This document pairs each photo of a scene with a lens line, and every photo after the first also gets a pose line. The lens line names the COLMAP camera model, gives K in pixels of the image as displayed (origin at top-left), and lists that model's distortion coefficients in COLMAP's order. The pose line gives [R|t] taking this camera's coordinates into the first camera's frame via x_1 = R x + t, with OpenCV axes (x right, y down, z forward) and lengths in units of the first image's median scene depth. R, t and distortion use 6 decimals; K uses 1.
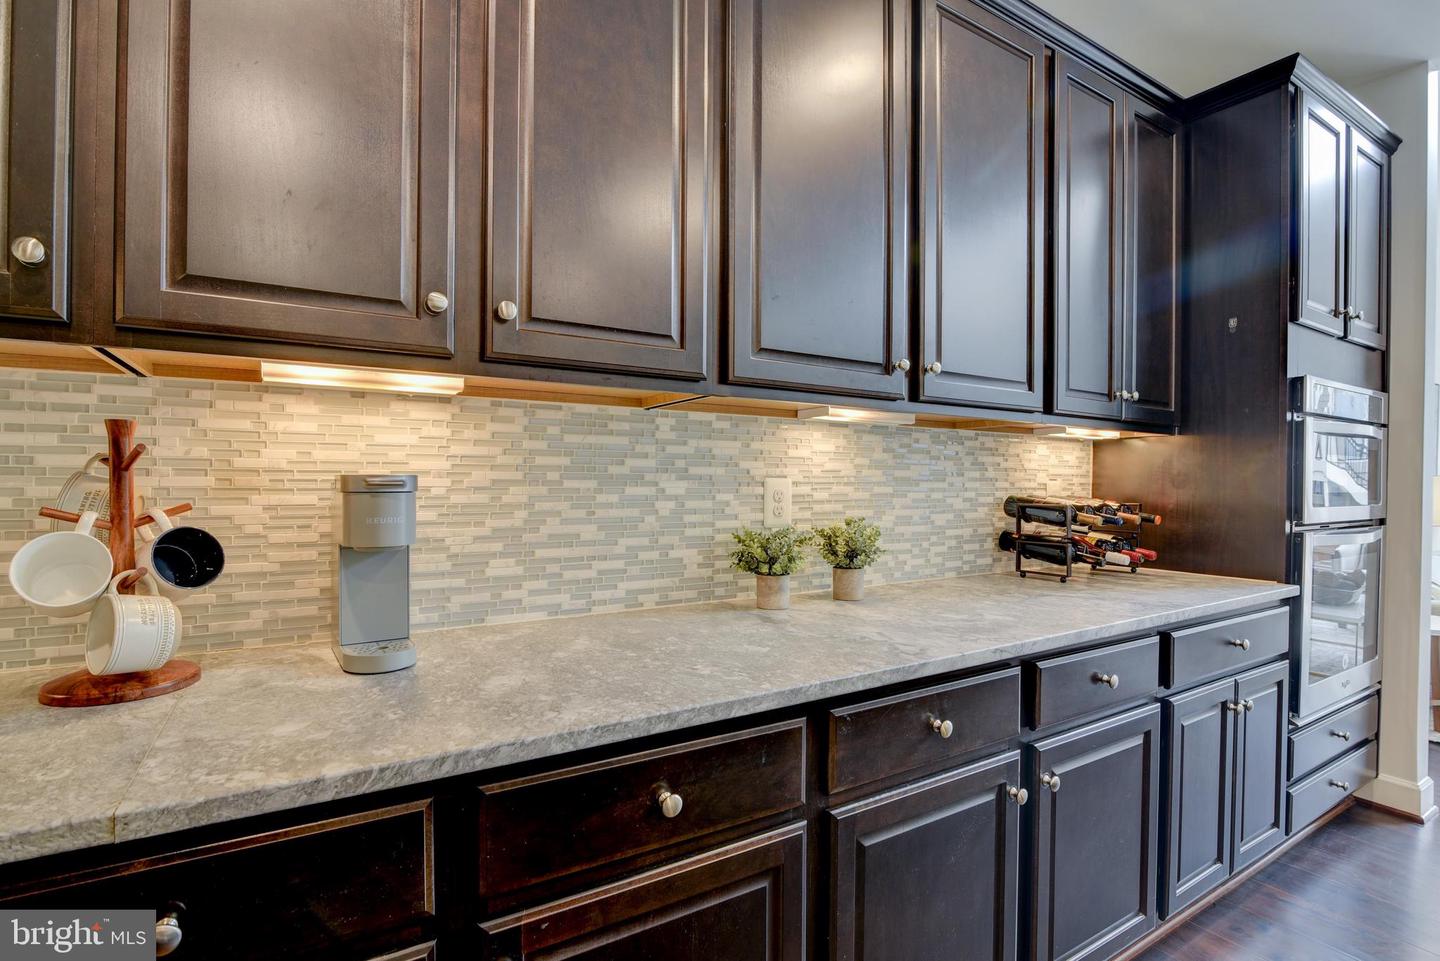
lens RADIAL K [[657.7, 0, 704.0], [0, 657.7, 486.9], [0, 0, 1]] dist [-0.016574, -0.000595]
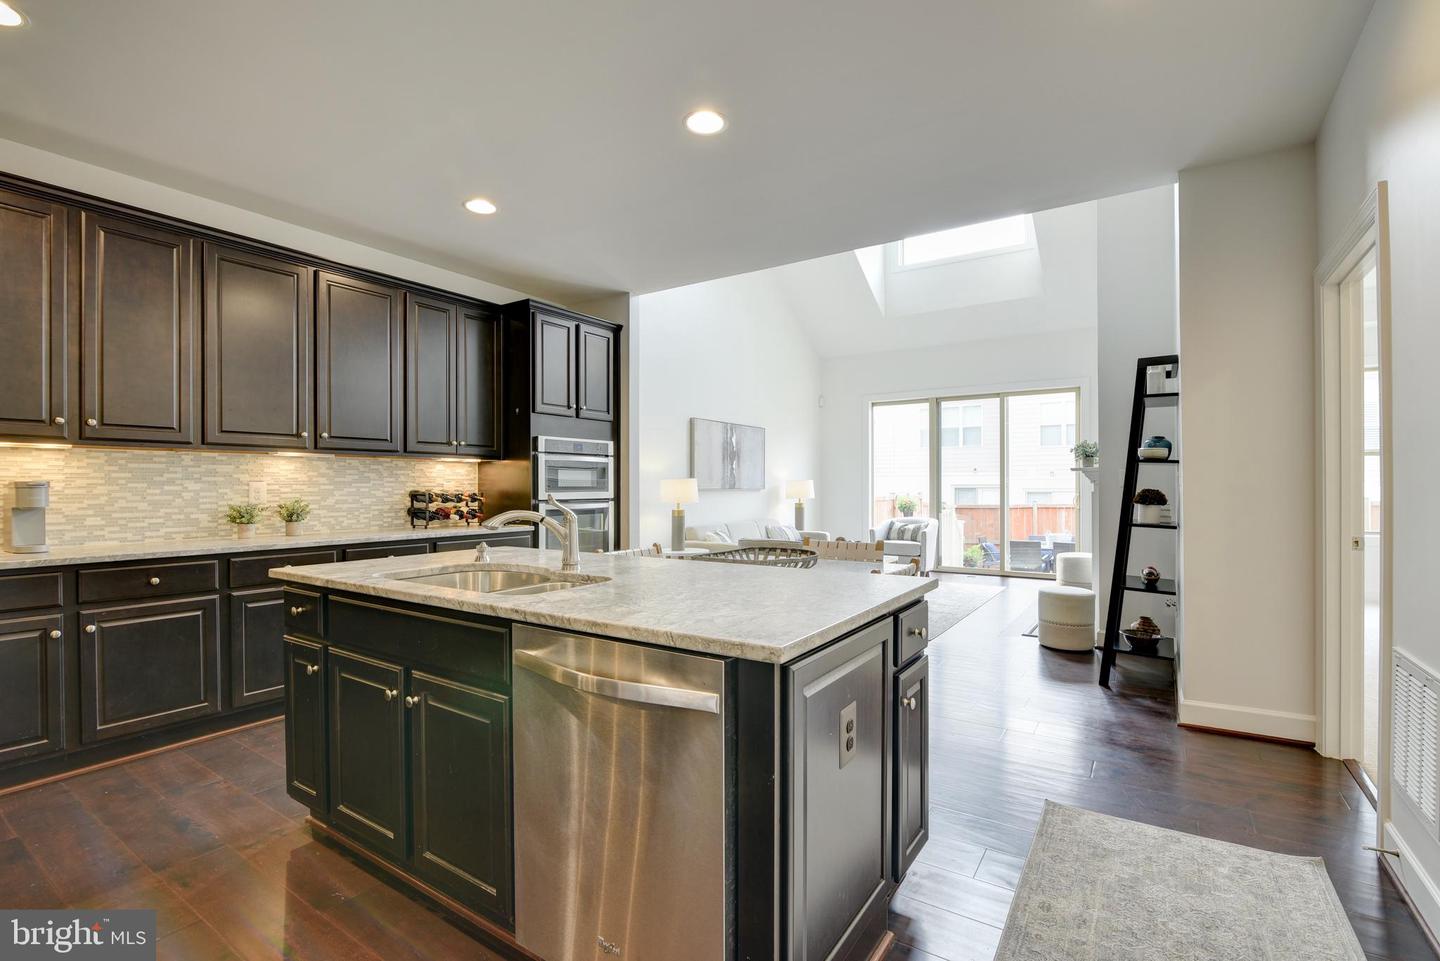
lens RADIAL K [[657.7, 0, 715.7], [0, 657.7, 487.2], [0, 0, 1]] dist [-0.016574, -0.000595]
pose [[0.906728, -0.012685, 0.421524, 0.653560], [0.016523, 0.999849, -0.005454, 0.046431], [-0.421391, 0.011911, 0.906801, -1.808585]]
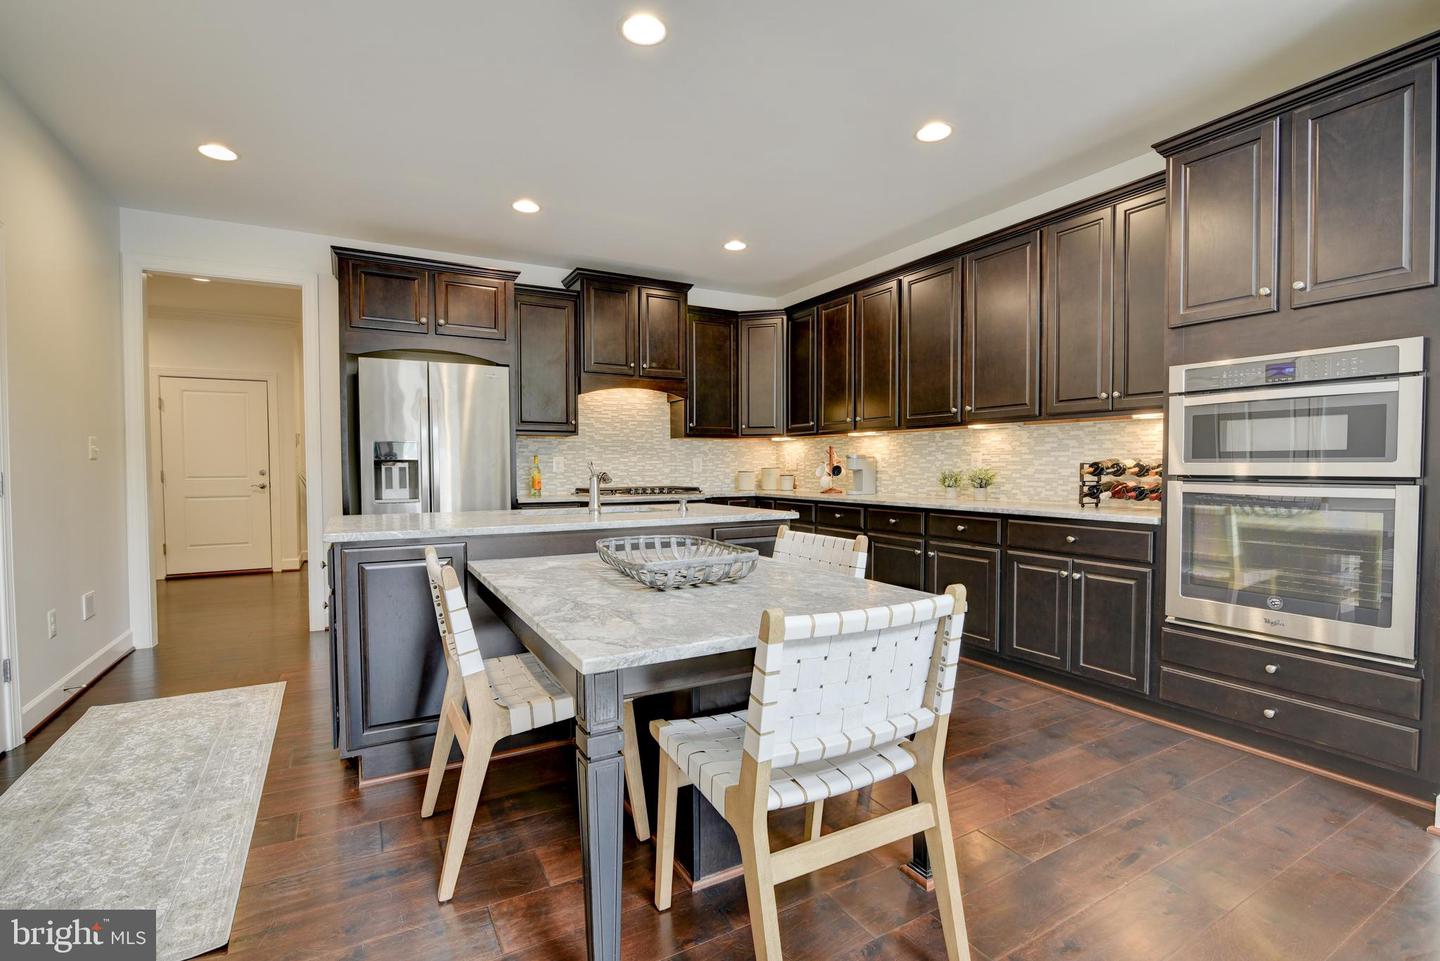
lens RADIAL K [[657.7, 0, 715.9], [0, 657.7, 480.8], [0, 0, 1]] dist [-0.016574, -0.000595]
pose [[-0.026820, 0.015839, -0.999515, 2.985050], [-0.007753, 0.999841, 0.016052, 0.070180], [0.999610, 0.008179, -0.026693, 0.085037]]
